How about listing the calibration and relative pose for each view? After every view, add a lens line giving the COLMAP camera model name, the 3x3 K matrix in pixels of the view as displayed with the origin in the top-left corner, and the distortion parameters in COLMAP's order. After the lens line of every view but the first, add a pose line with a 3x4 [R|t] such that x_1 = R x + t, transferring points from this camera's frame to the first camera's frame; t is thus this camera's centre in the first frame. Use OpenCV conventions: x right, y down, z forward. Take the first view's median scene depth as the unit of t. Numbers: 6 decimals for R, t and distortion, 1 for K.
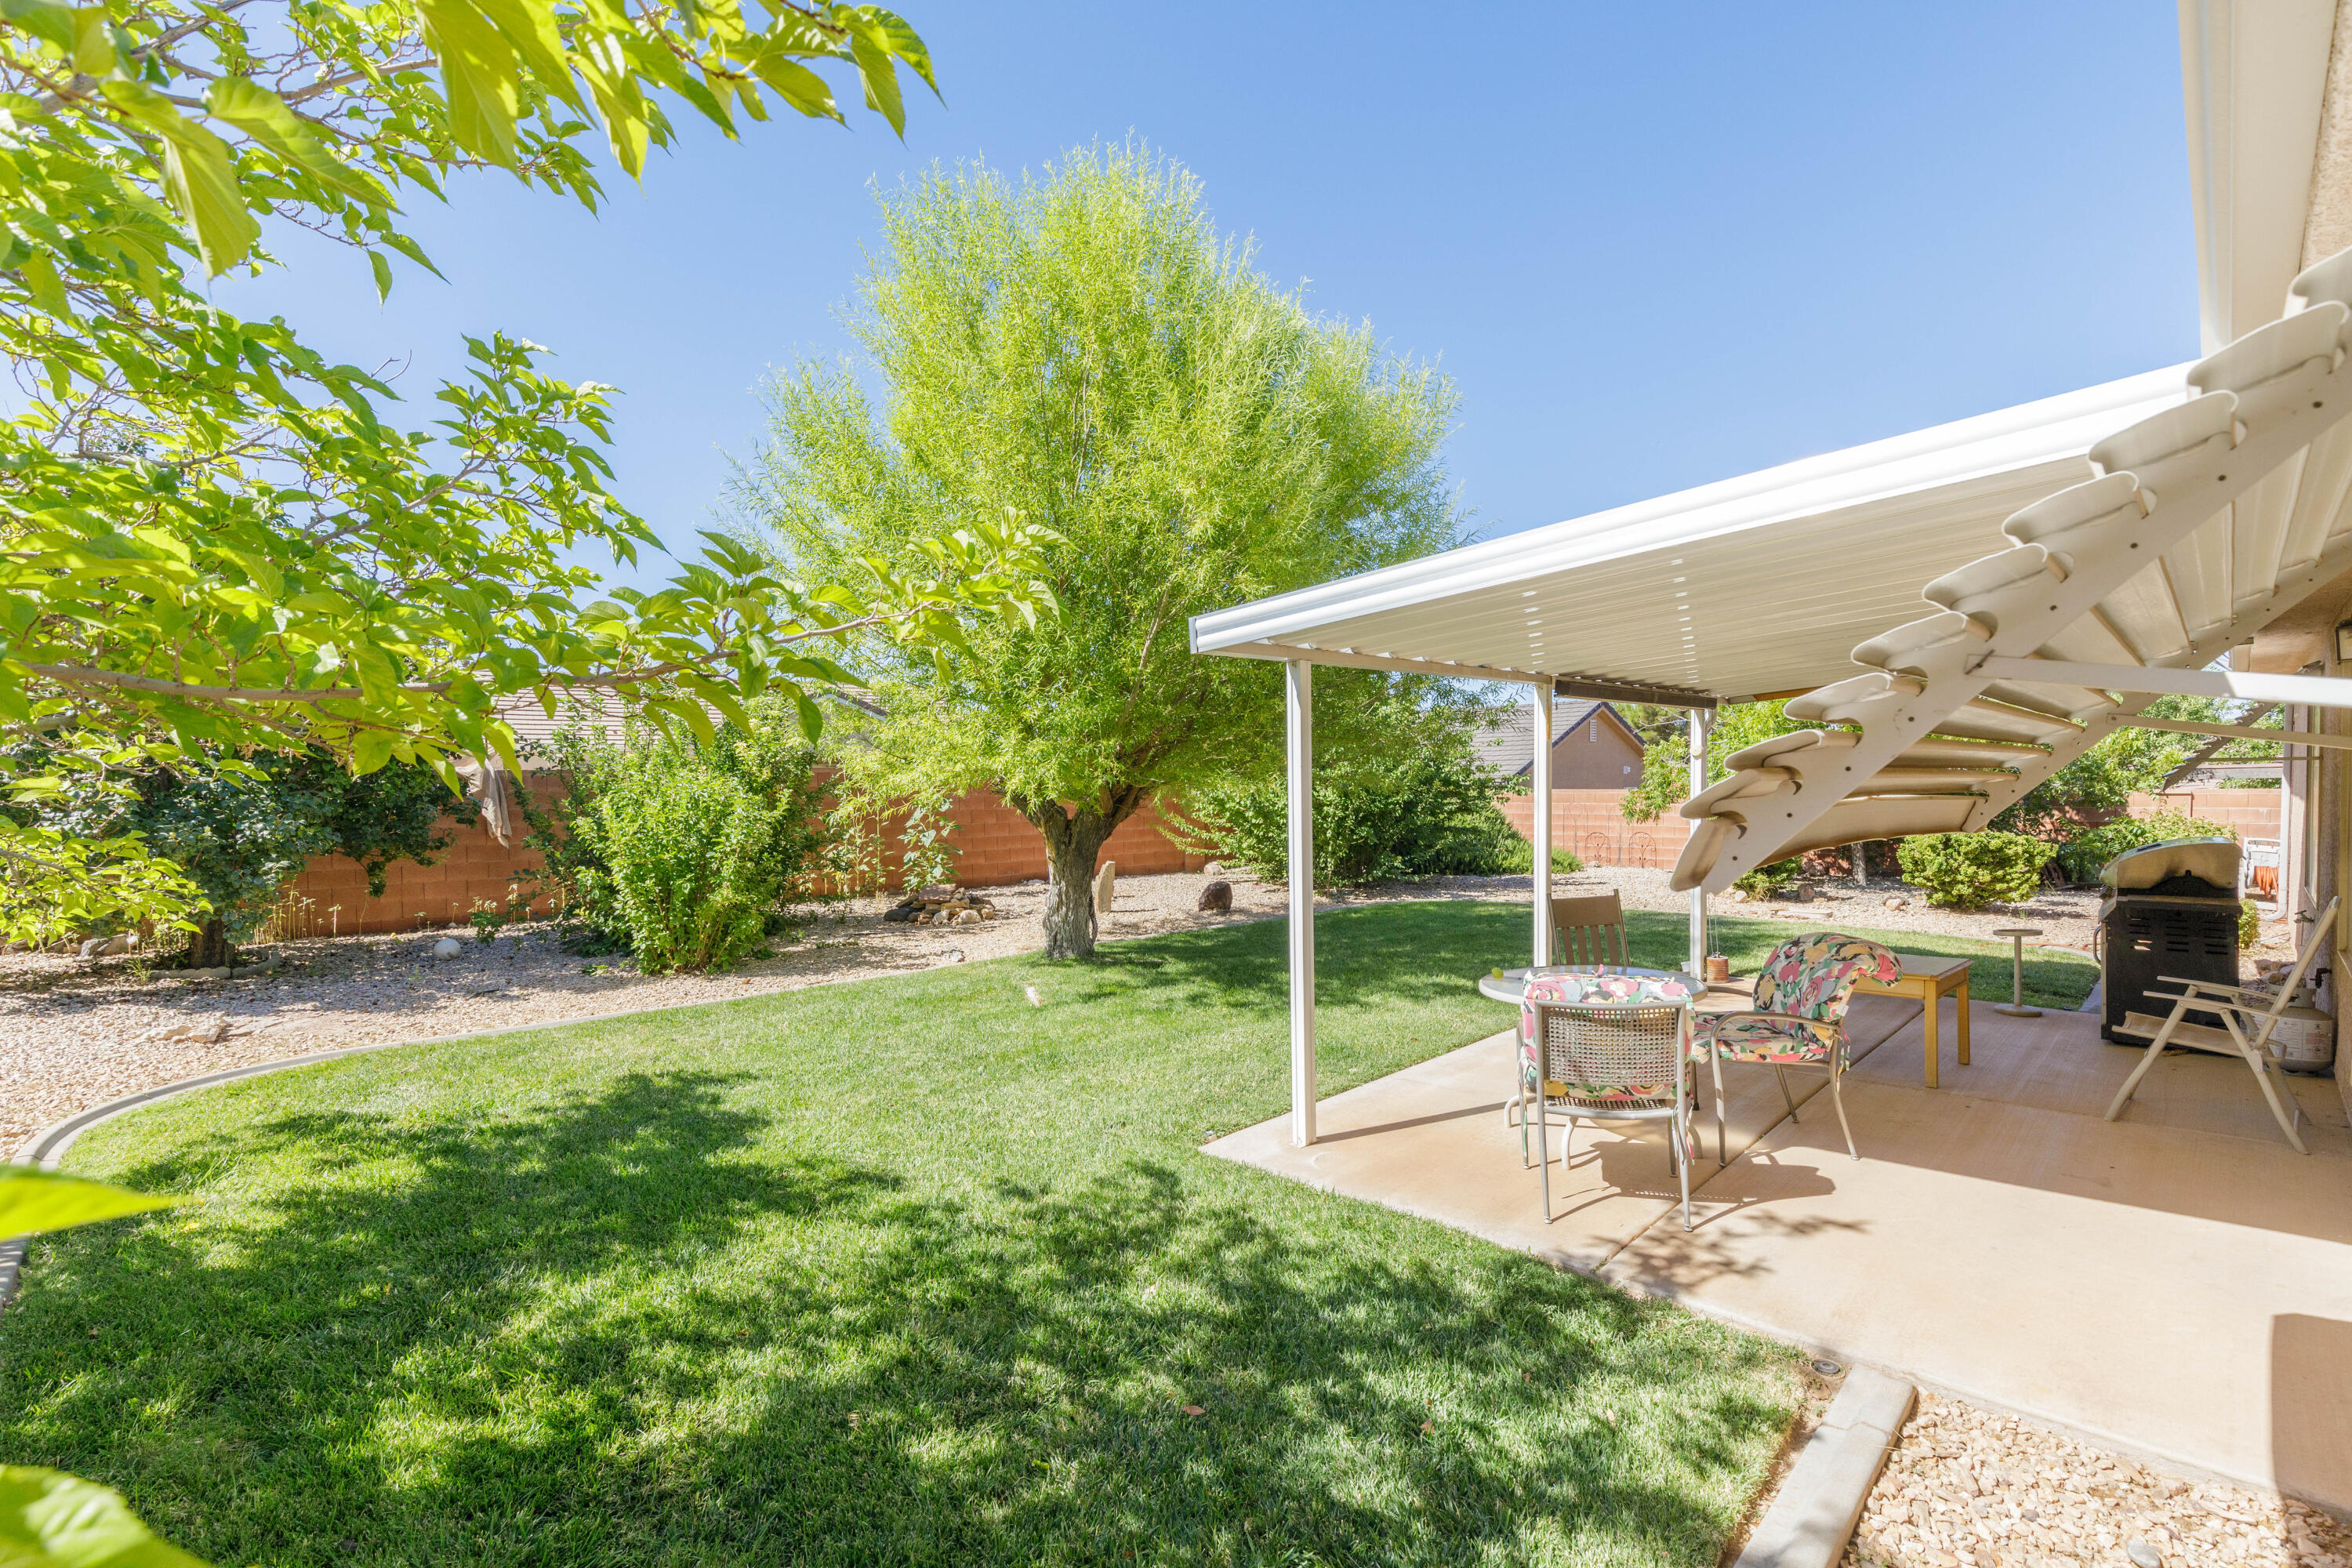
lens RADIAL K [[1072.8, 0, 1176.0], [0, 1072.8, 784.0], [0, 0, 1]] dist [0.000041, -0.000389]
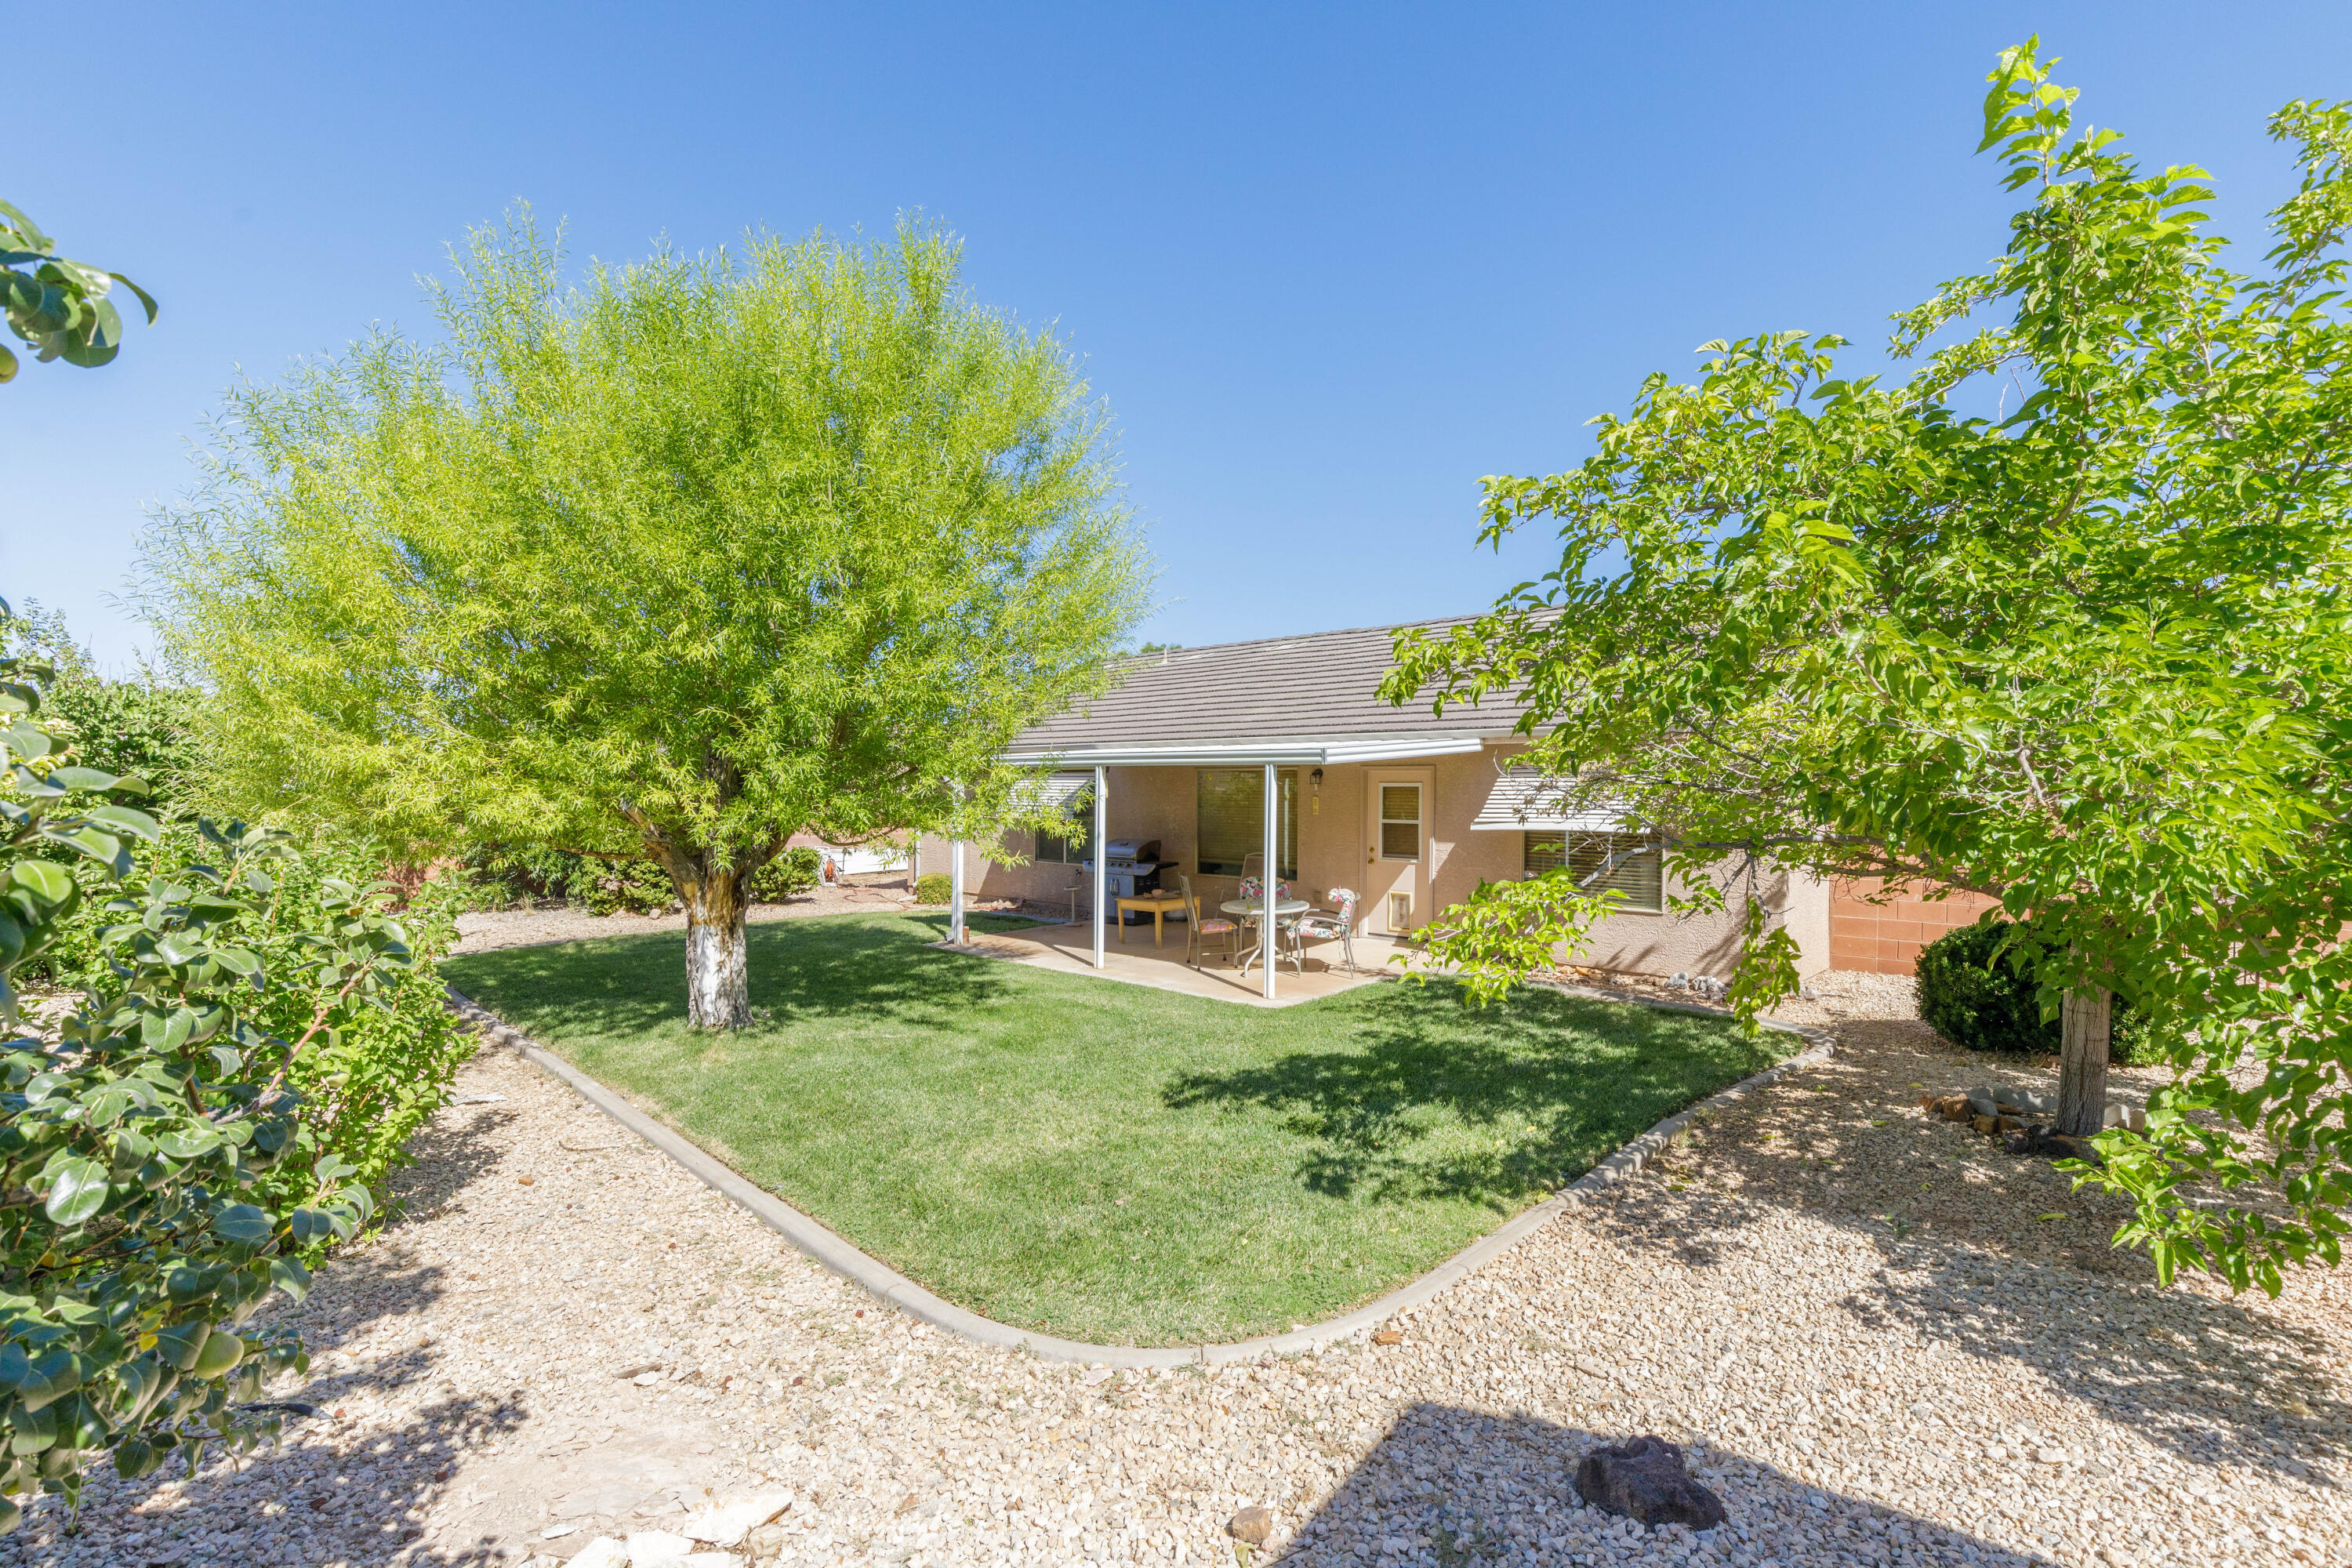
lens RADIAL K [[1108.1, 0, 1176.0], [0, 1108.1, 784.0], [0, 0, 1]] dist [-0.001488, -0.000778]
pose [[-0.049825, 0.010573, 0.998702, -0.838500], [0.008594, 0.999911, -0.010157, -0.022232], [-0.998721, 0.008077, -0.049912, 0.538497]]
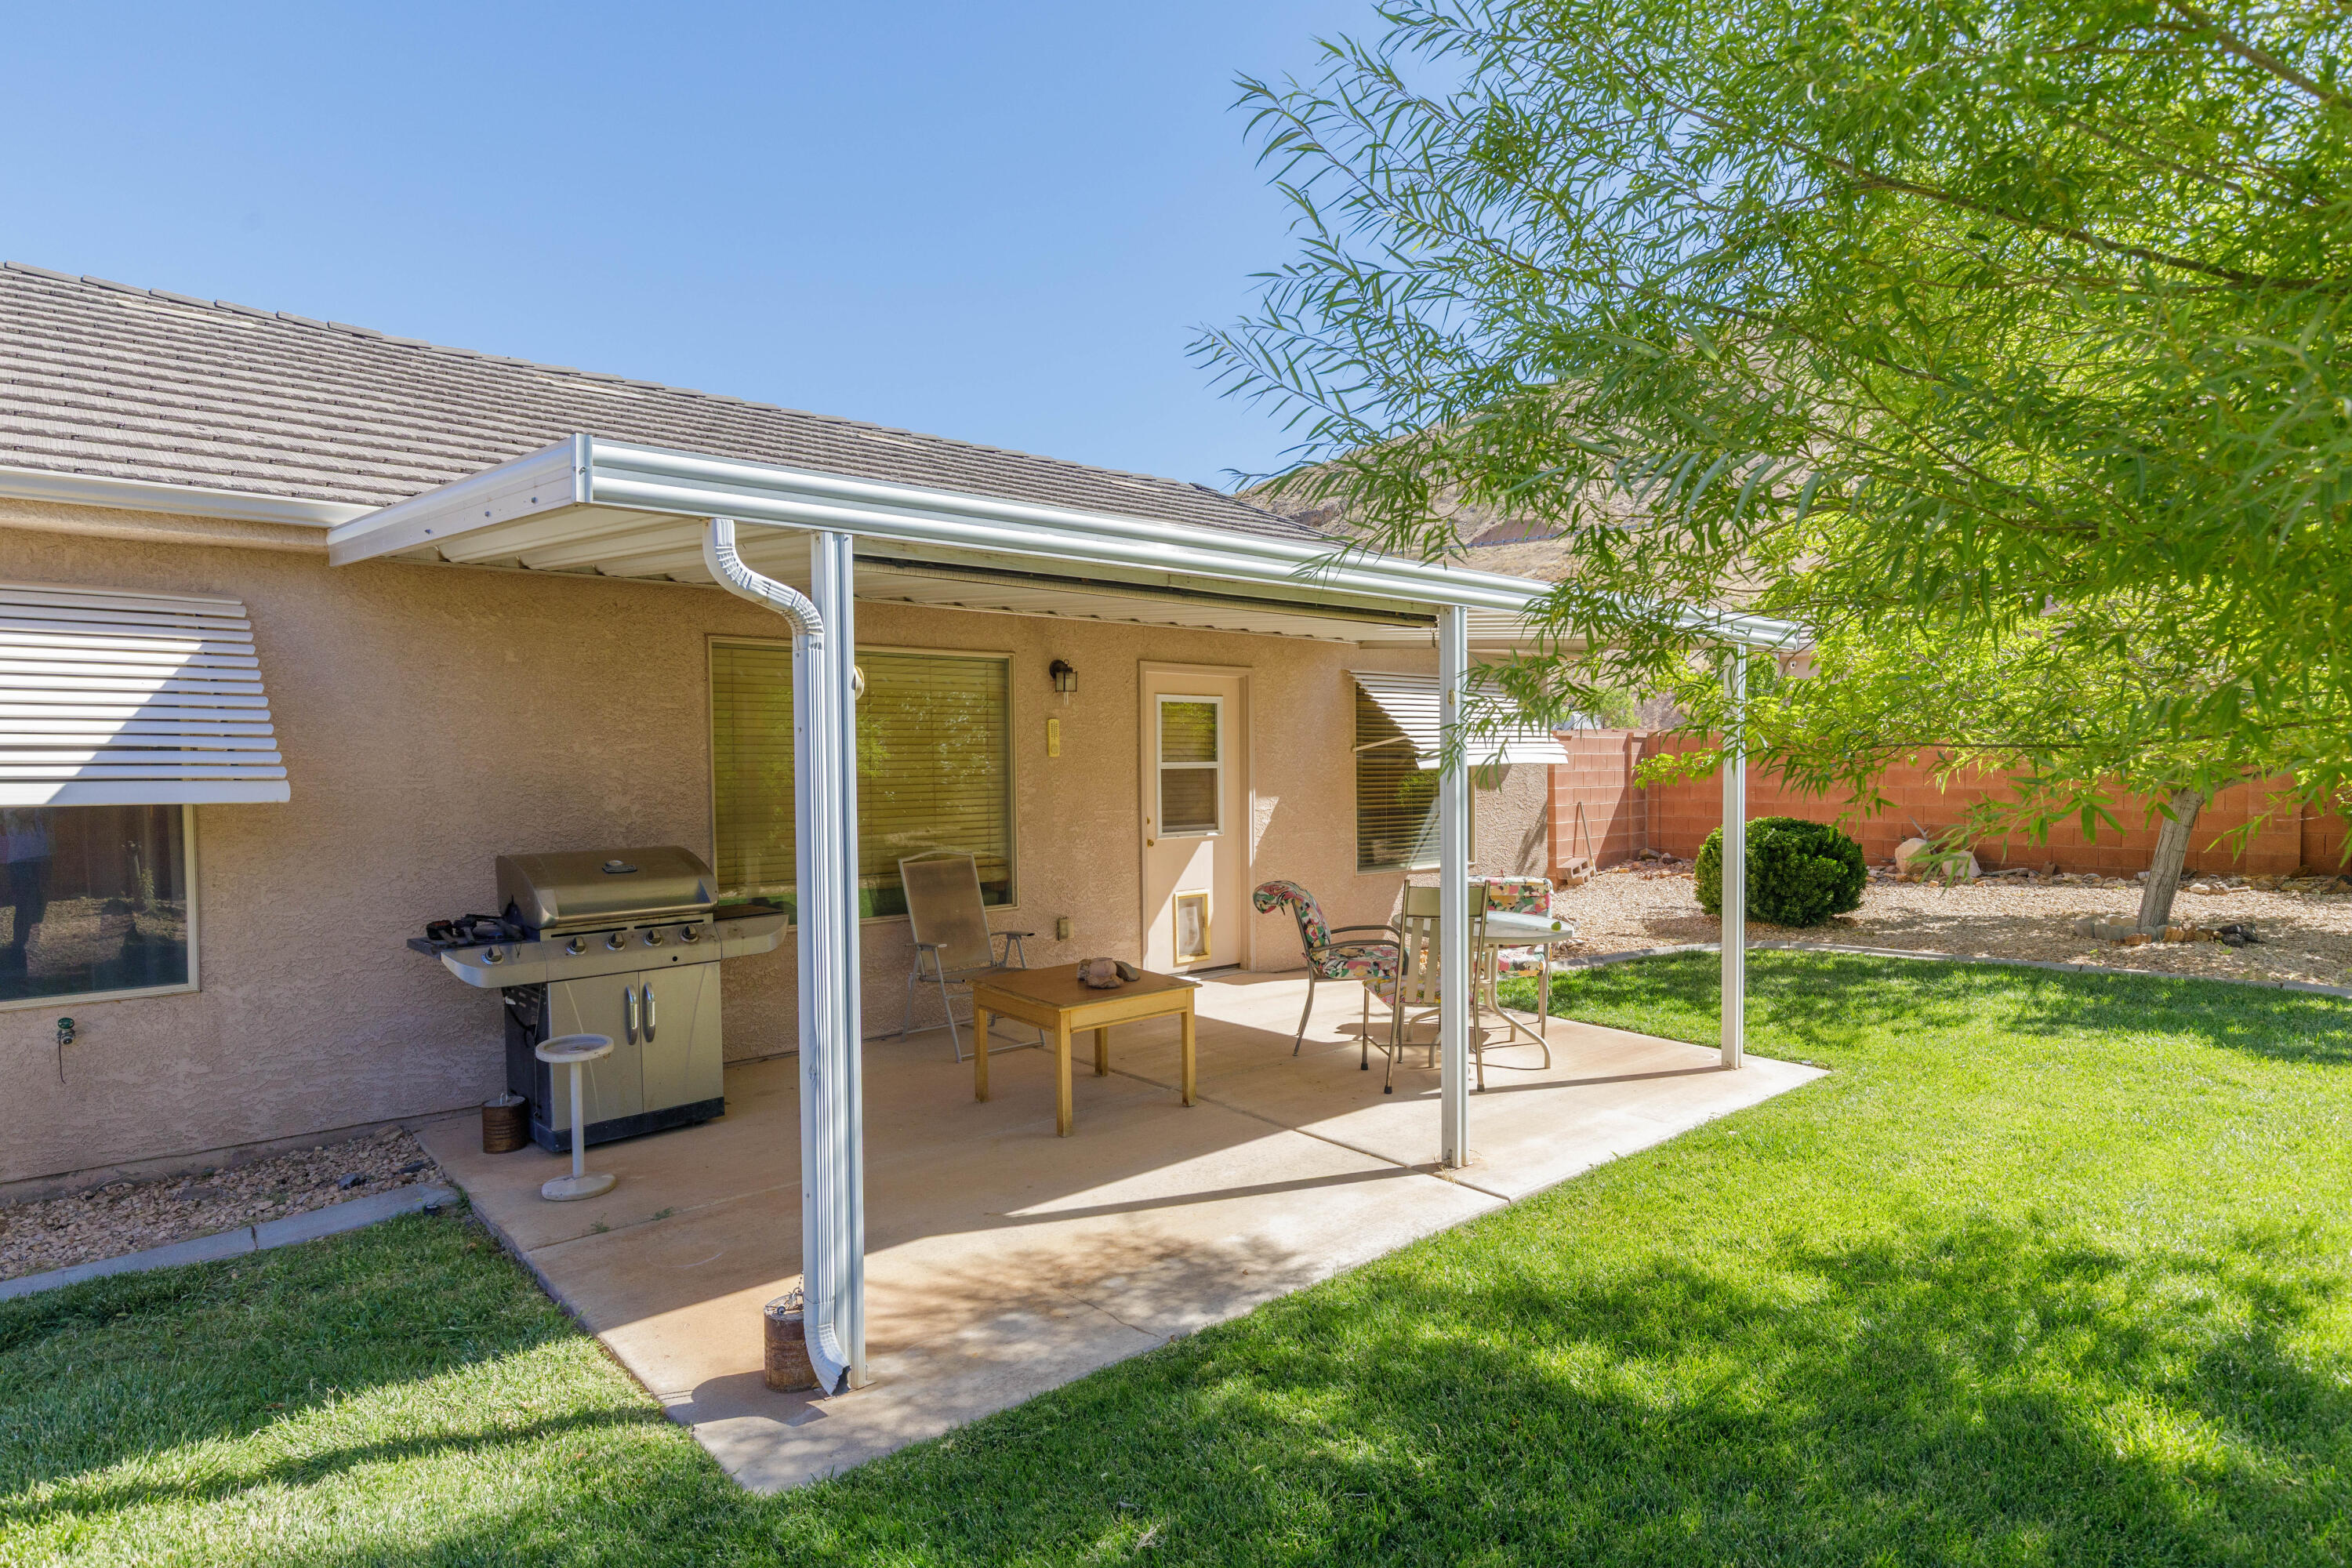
lens RADIAL K [[1308.0, 0, 1176.0], [0, 1308.0, 784.0], [0, 0, 1]] dist [0.001854, 0.000256]
pose [[-0.998274, 0.009710, 0.057925, 0.253228], [0.011694, 0.999353, 0.034016, -0.008707], [-0.057557, 0.034634, -0.997741, 1.008951]]
